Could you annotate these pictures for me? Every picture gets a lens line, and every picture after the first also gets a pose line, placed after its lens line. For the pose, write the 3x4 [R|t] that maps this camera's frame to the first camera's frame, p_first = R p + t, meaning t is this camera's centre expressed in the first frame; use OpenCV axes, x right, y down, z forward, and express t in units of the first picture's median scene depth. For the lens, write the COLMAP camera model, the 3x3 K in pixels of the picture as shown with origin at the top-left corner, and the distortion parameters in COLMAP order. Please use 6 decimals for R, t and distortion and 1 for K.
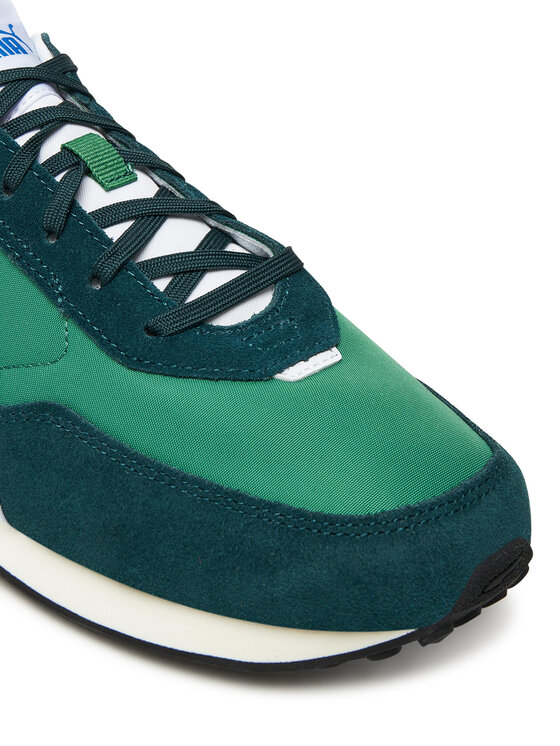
lens RADIAL K [[1319.6, 0, 280.0], [0, 1319.6, 373.0], [0, 0, 1]] dist [-0.012800, -0.095181]
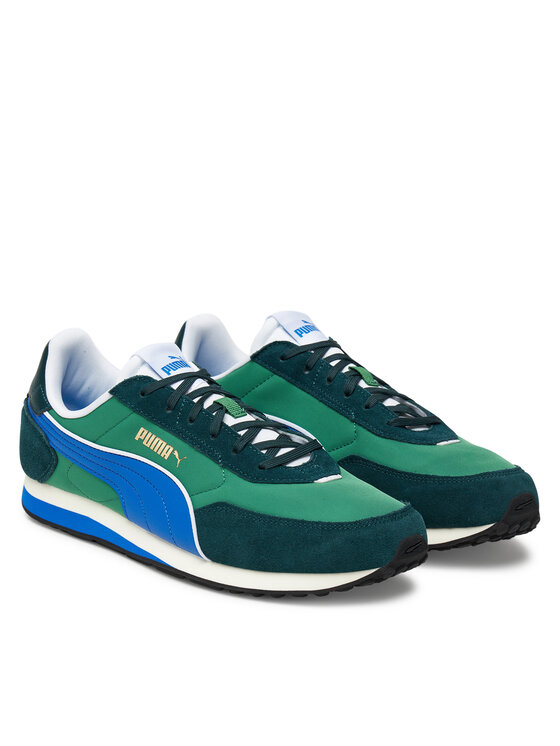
lens RADIAL K [[2111.2, 0, 280.0], [0, 2111.2, 373.0], [0, 0, 1]] dist [0.000535, -0.024480]
pose [[0.998022, -0.059313, 0.020856, -0.129723], [0.062857, 0.948822, -0.309493, 0.961194], [-0.001431, 0.310192, 0.950673, -2.603110]]
